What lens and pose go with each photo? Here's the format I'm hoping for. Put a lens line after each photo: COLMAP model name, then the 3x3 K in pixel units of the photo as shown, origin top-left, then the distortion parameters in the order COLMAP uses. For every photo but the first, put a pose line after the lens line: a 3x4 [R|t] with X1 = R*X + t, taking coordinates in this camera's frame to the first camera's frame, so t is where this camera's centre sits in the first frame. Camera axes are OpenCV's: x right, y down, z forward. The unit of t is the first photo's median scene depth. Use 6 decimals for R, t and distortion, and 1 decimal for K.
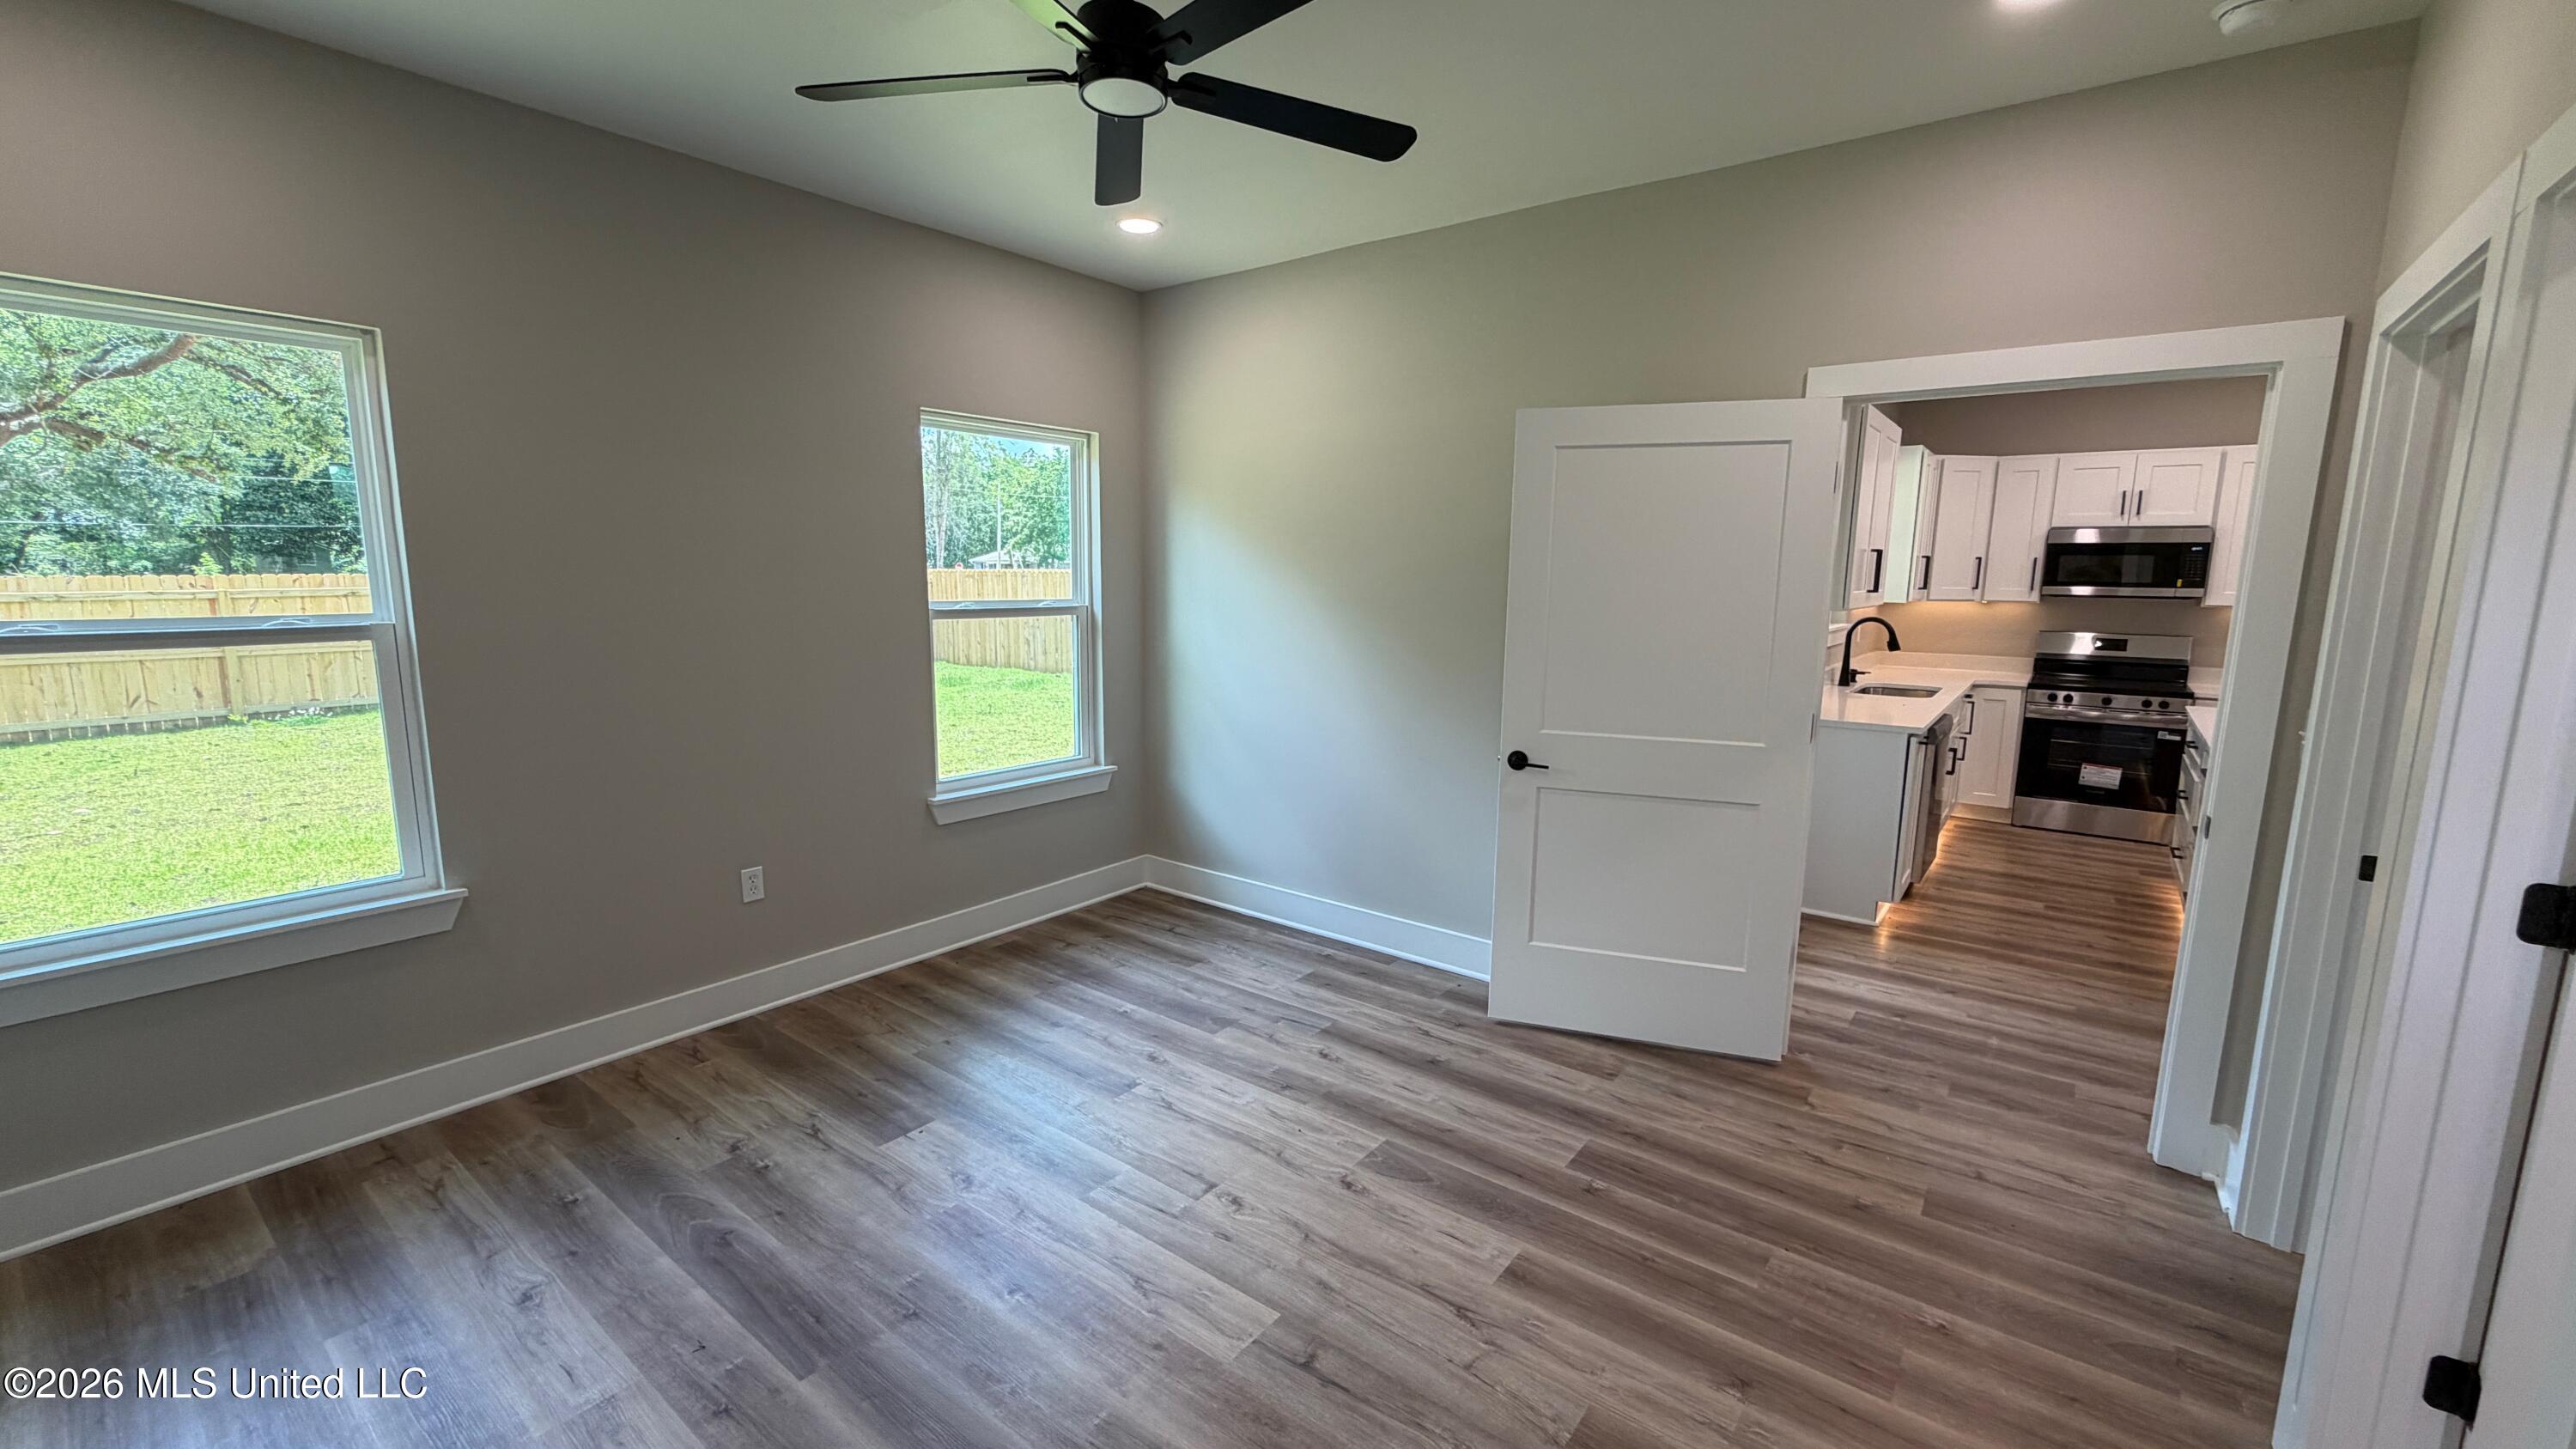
lens RADIAL K [[1029.1, 0, 1273.9], [0, 1029.1, 724.9], [0, 0, 1]] dist [0.002219, 0.000271]
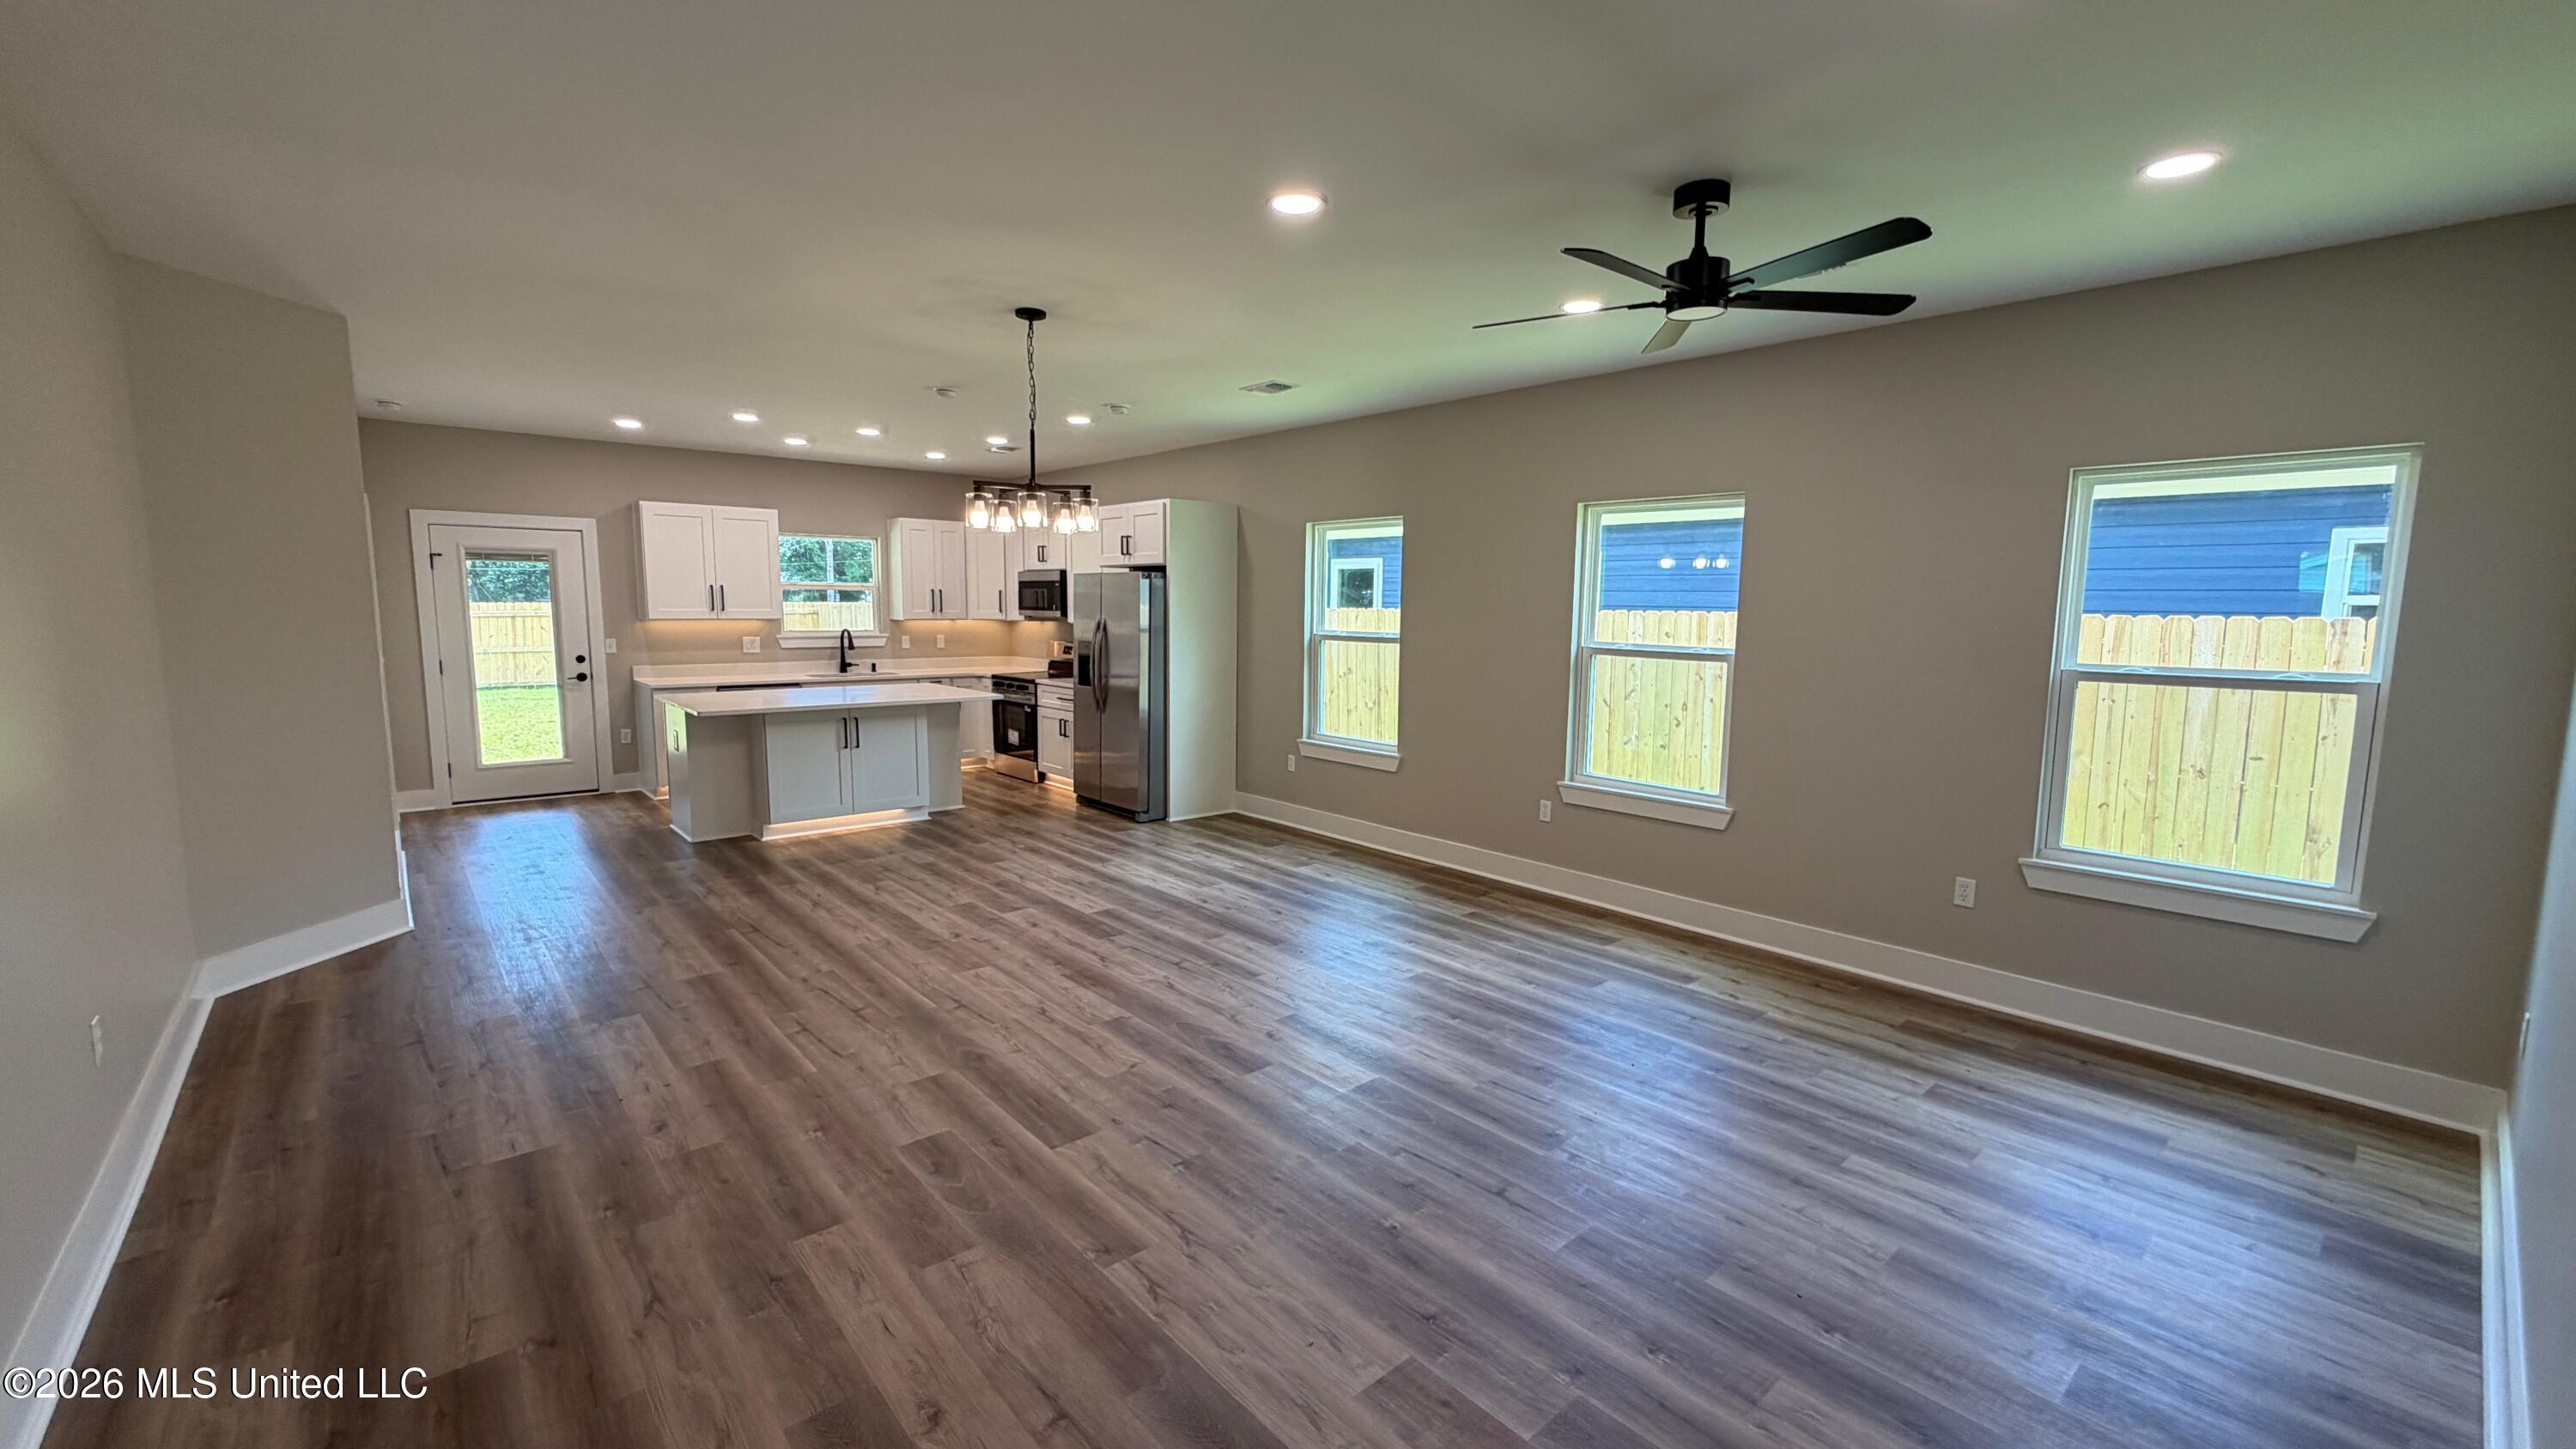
lens RADIAL K [[1027.2, 0, 1288.0], [0, 1027.2, 724.5], [0, 0, 1]] dist [-0.020595, 0.000088]
pose [[0.982338, 0.031513, -0.184443, 1.486347], [-0.040740, 0.998089, -0.046453, 0.087373], [0.182627, 0.053147, 0.981745, -0.394076]]
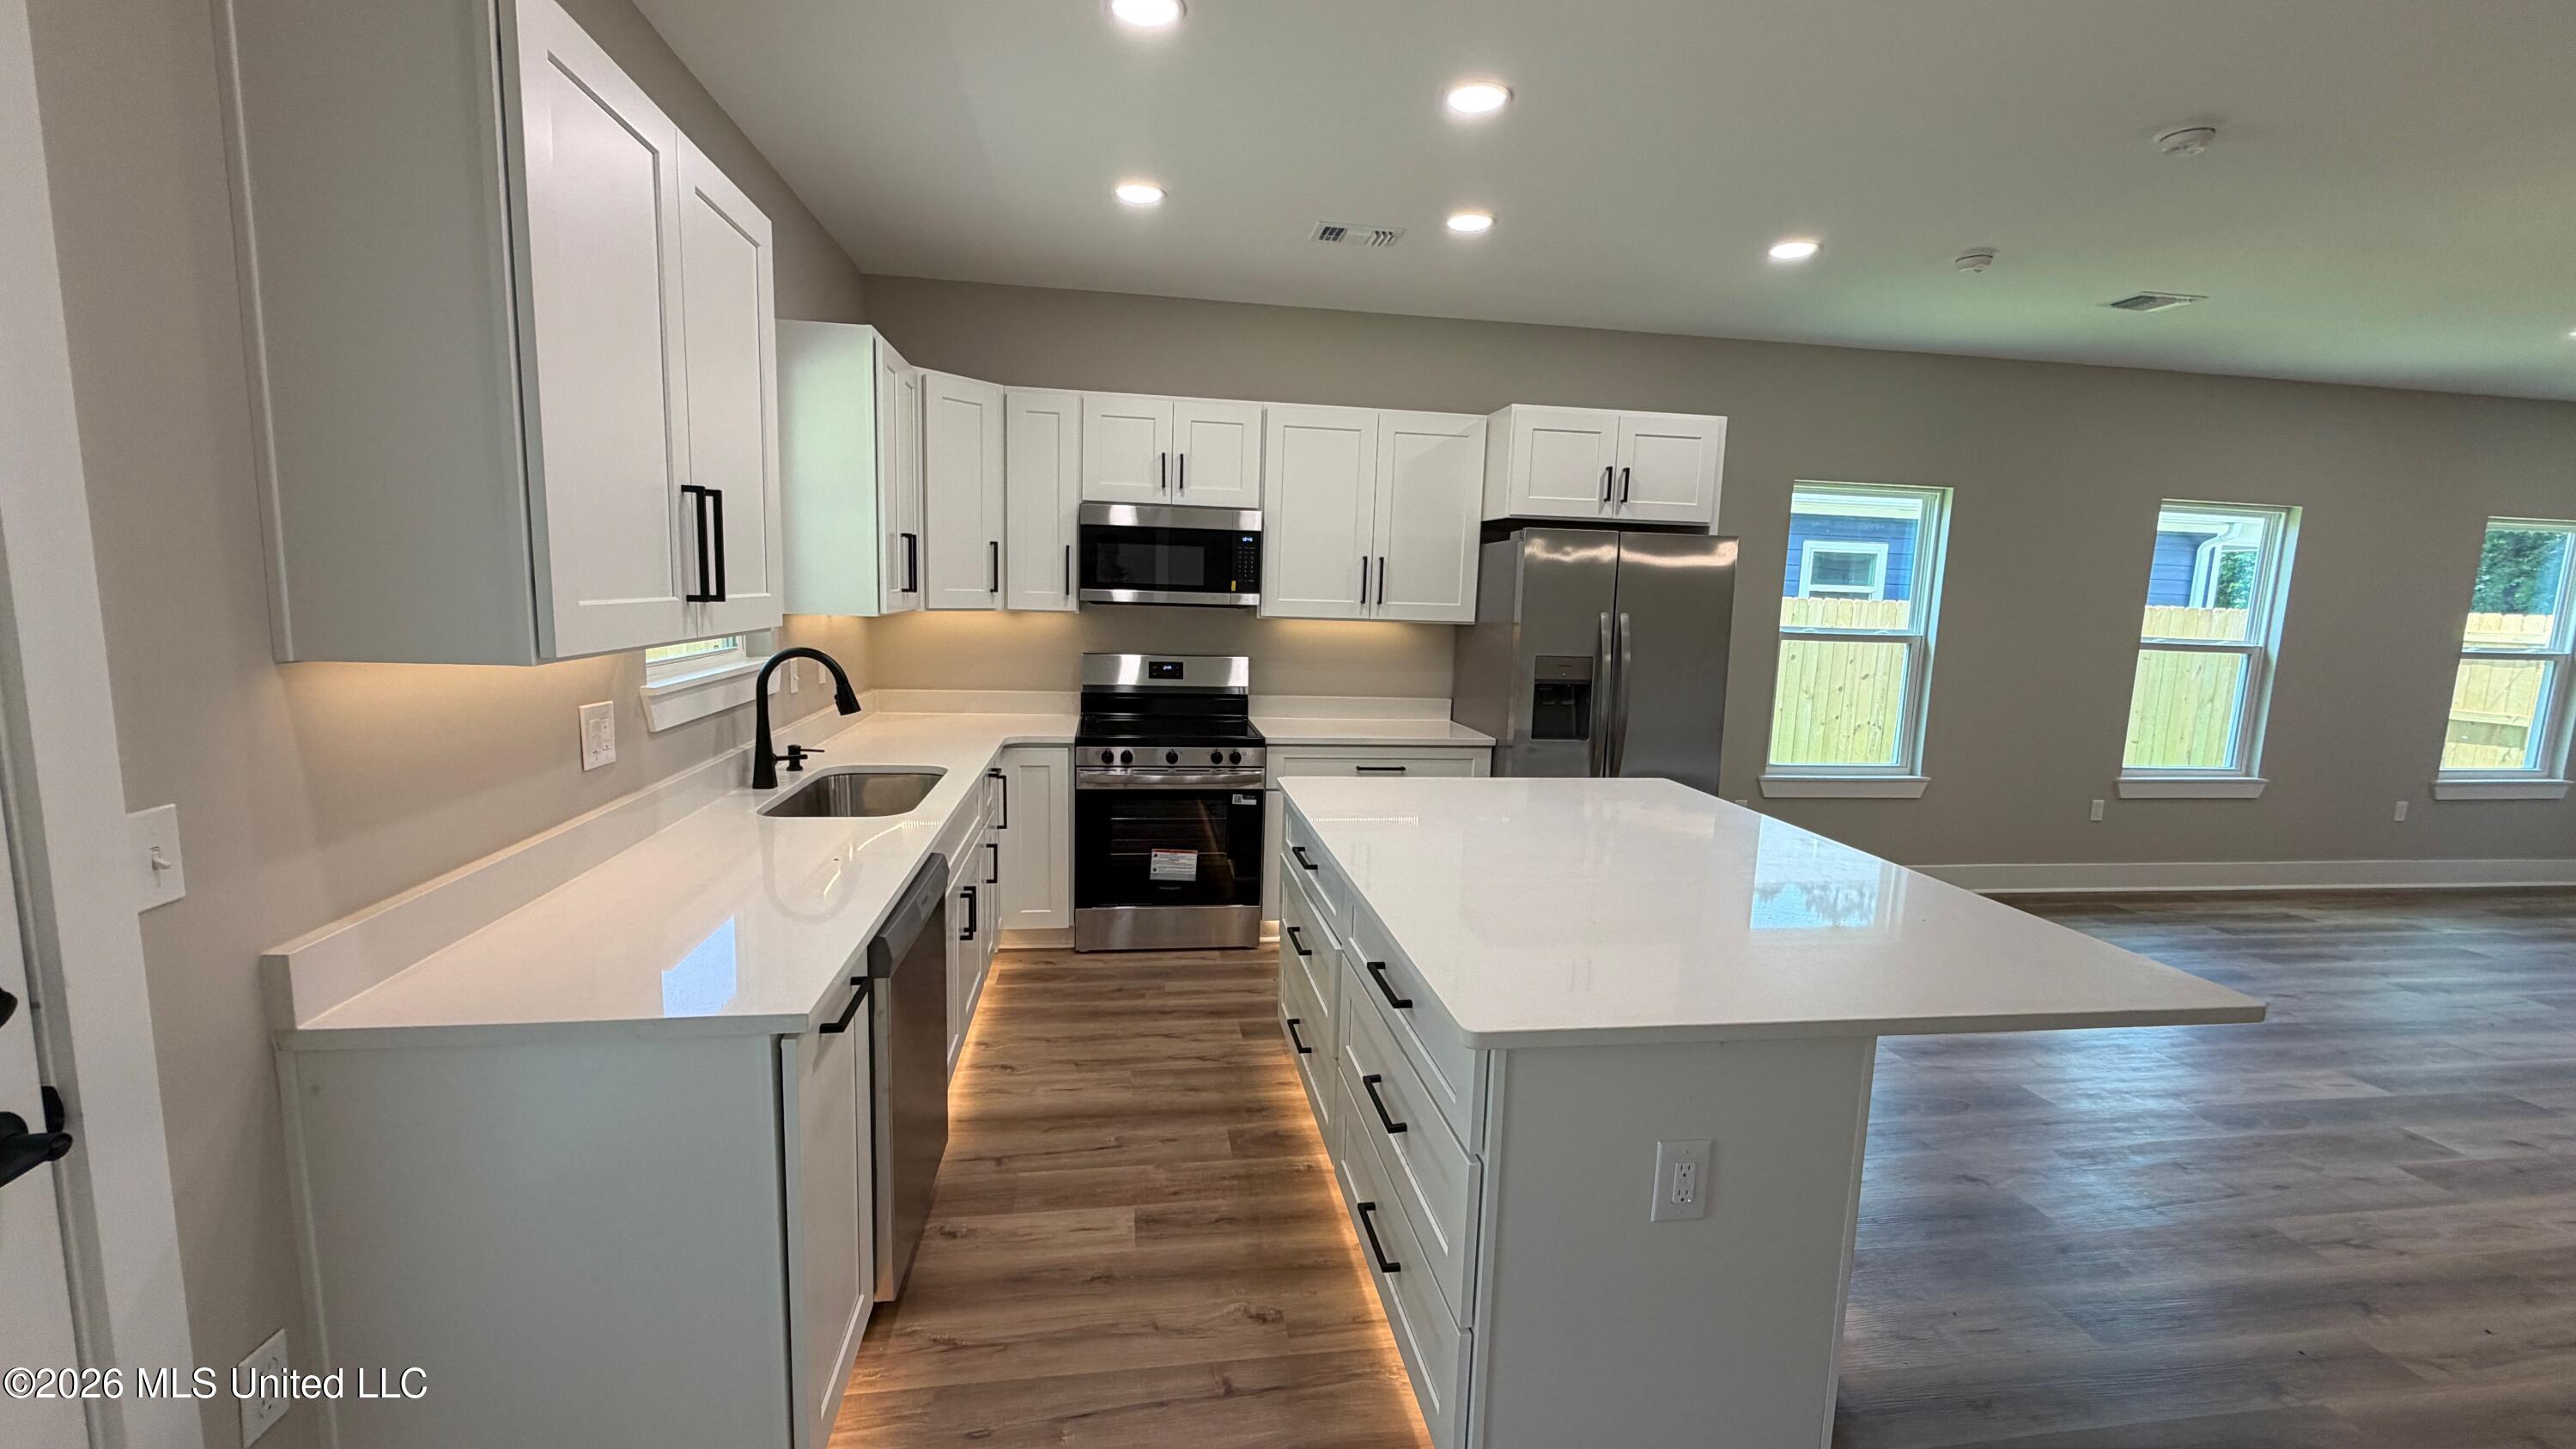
lens RADIAL K [[1029.1, 0, 1273.9], [0, 1029.1, 724.9], [0, 0, 1]] dist [0.002219, 0.000271]
pose [[0.686155, -0.084870, 0.722487, 0.357936], [0.086364, 0.995651, 0.034938, -0.061601], [-0.722310, 0.038424, 0.690501, 0.471701]]
